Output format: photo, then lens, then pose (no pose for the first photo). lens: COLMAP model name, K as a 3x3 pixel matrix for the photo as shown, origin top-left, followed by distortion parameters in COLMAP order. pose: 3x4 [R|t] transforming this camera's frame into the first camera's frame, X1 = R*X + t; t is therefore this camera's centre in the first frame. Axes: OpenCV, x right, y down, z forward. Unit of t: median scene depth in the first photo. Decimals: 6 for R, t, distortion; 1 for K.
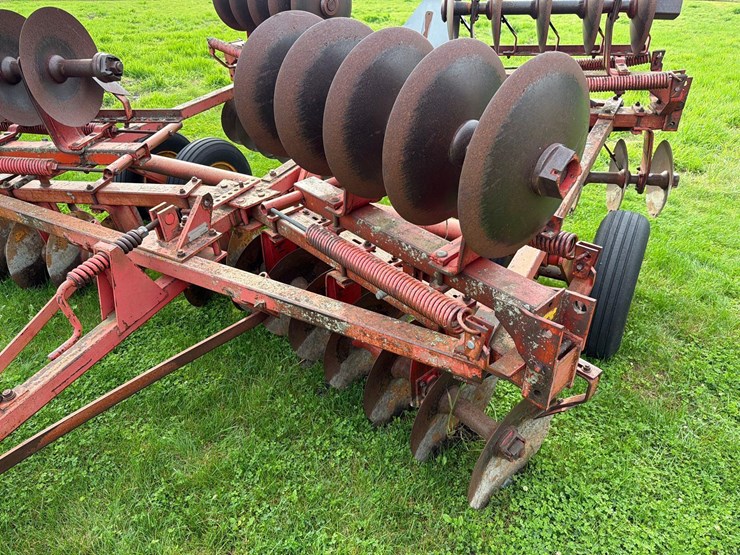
lens RADIAL K [[520.2, 0, 370.0], [0, 520.2, 277.5], [0, 0, 1]] dist [0.046269, -0.074148]
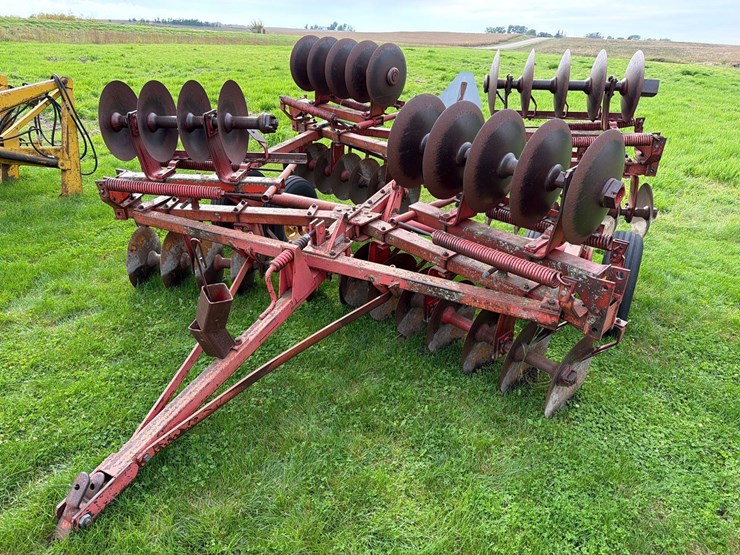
lens RADIAL K [[535.9, 0, 353.7], [0, 535.9, 292.4], [0, 0, 1]] dist [0.107208, -0.193266]
pose [[0.998303, 0.006854, 0.057829, -0.371373], [-0.003308, 0.998120, -0.061199, 0.147932], [-0.058139, 0.060904, 0.996449, -0.458121]]
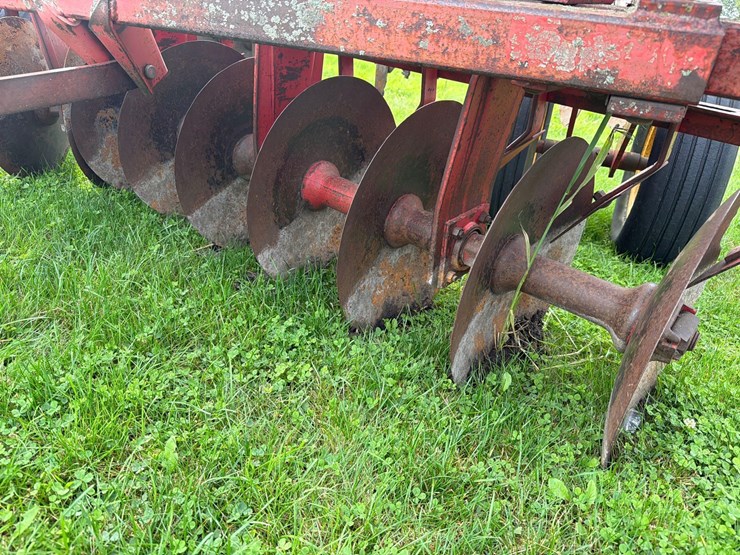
lens RADIAL K [[491.4, 0, 370.1], [0, 491.4, 304.0], [0, 0, 1]] dist [0.035169, -0.060865]
pose [[0.981385, 0.027845, 0.190024, -0.060865], [-0.019122, 0.998684, -0.047585, 0.272290], [-0.191099, 0.043066, 0.980626, 0.517838]]
